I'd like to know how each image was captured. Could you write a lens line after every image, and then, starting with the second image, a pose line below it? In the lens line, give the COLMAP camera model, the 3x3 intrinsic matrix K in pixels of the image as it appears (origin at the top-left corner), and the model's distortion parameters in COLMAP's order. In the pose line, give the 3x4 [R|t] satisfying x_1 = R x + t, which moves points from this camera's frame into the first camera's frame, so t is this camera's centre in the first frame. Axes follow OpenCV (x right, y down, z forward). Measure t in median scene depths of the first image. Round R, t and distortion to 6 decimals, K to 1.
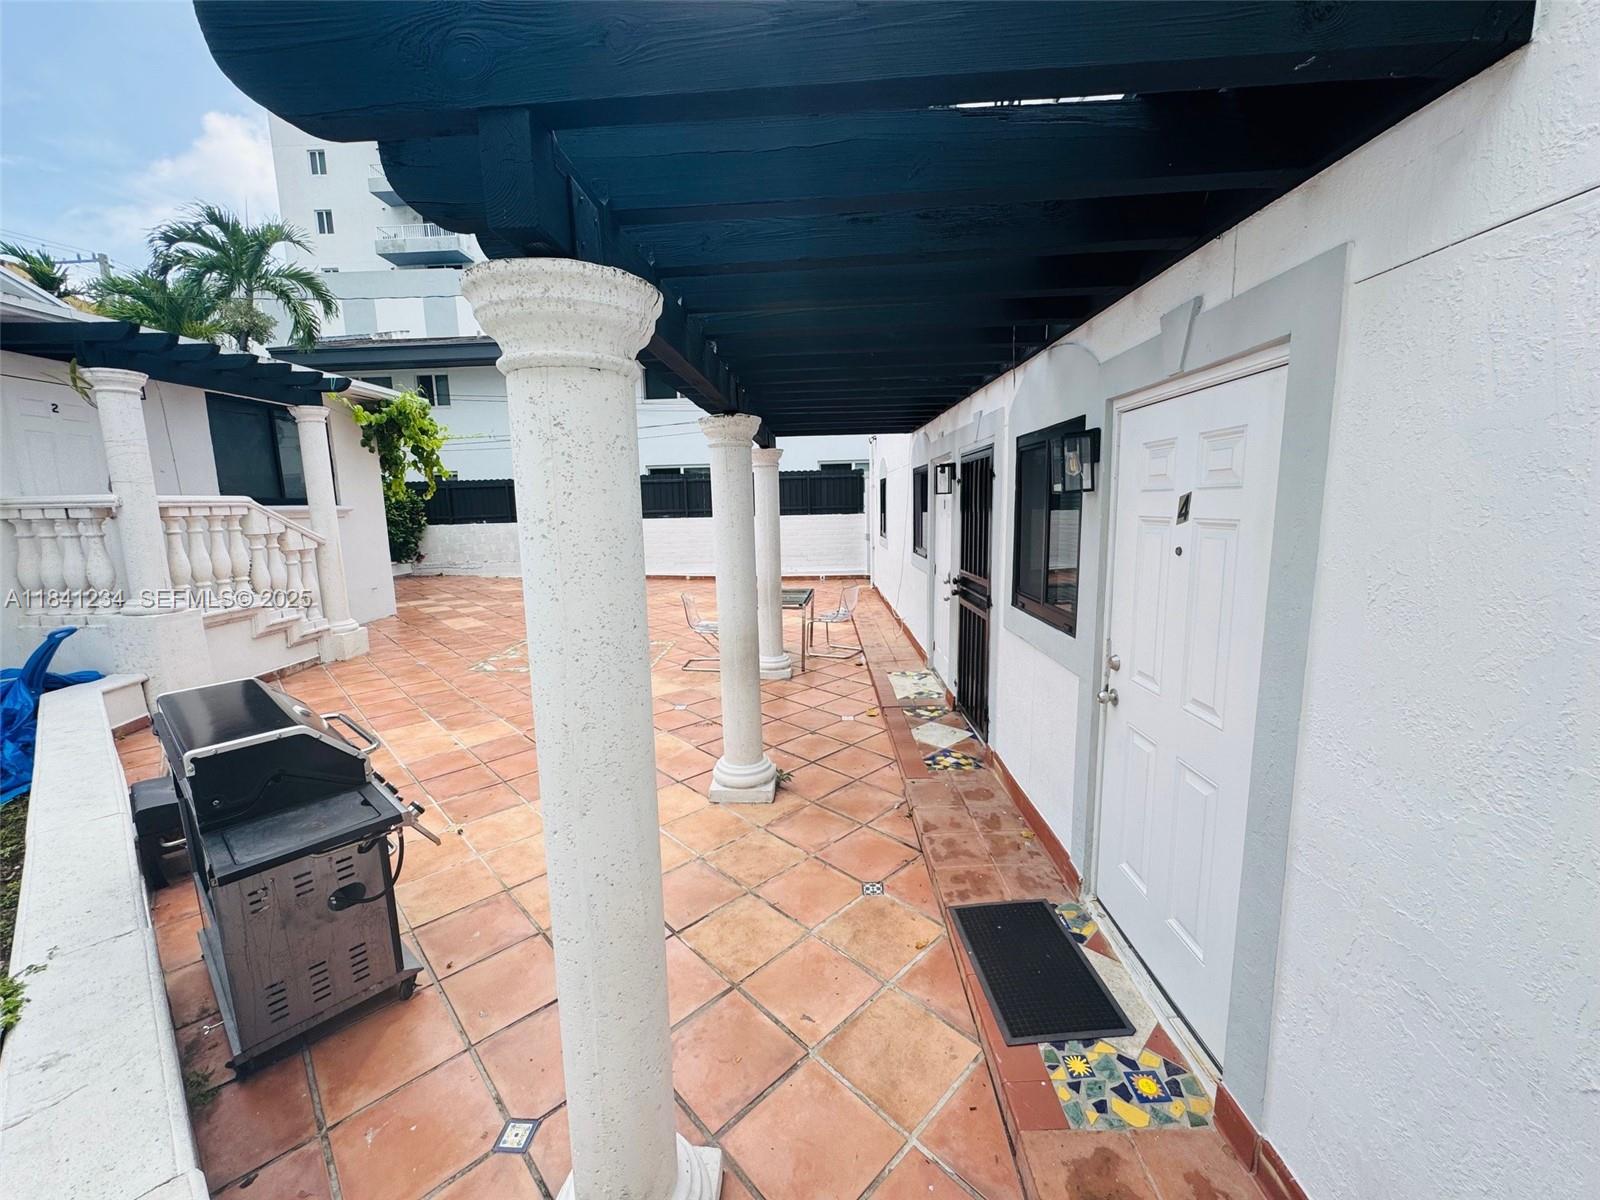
lens RADIAL K [[639.4, 0, 800.0], [0, 639.4, 600.0], [0, 0, 1]] dist [0.000803, 0.000011]
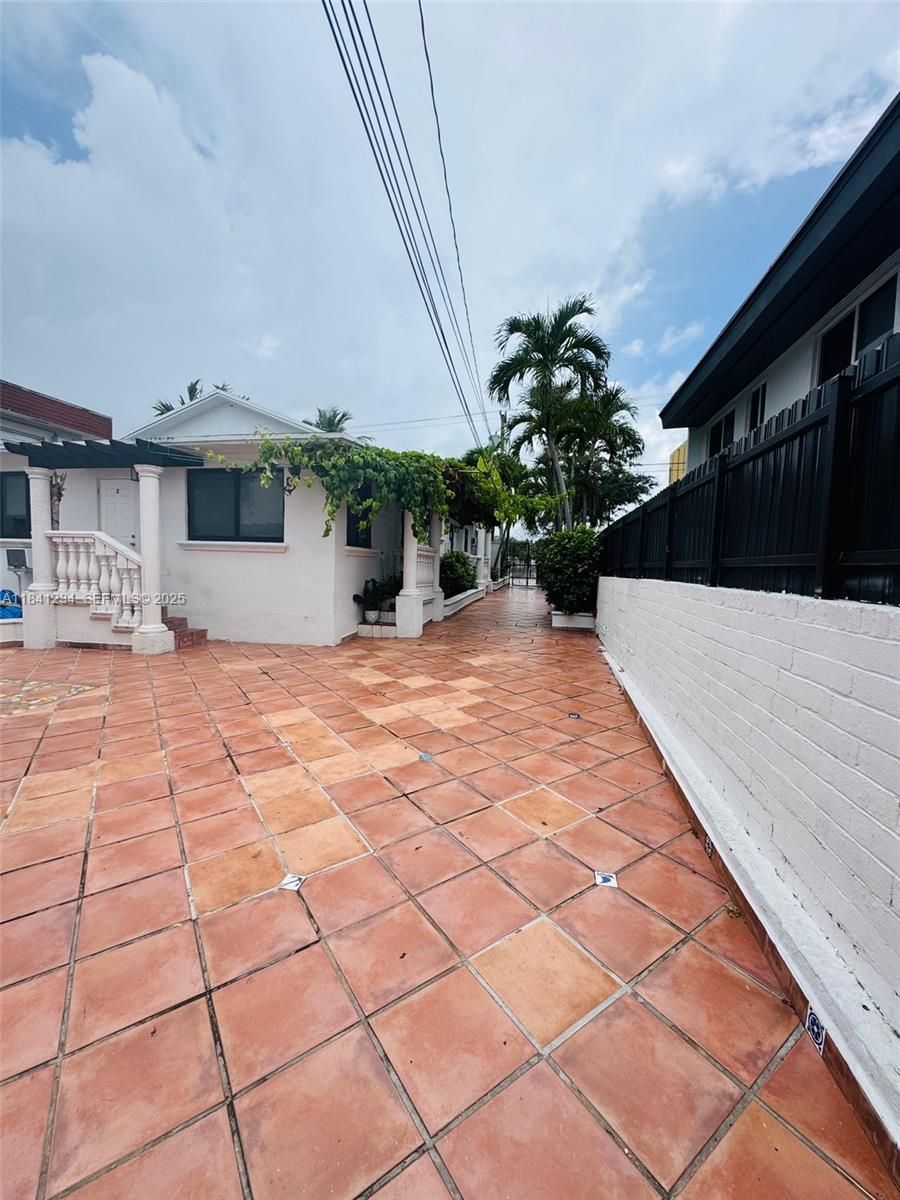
lens RADIAL K [[479.6, 0, 450.0], [0, 479.6, 600.0], [0, 0, 1]] dist [0.000803, 0.000011]
pose [[-0.165080, 0.098611, -0.981338, 0.172233], [-0.168845, 0.977475, 0.126625, -0.290389], [0.971720, 0.186597, -0.144711, 2.032143]]
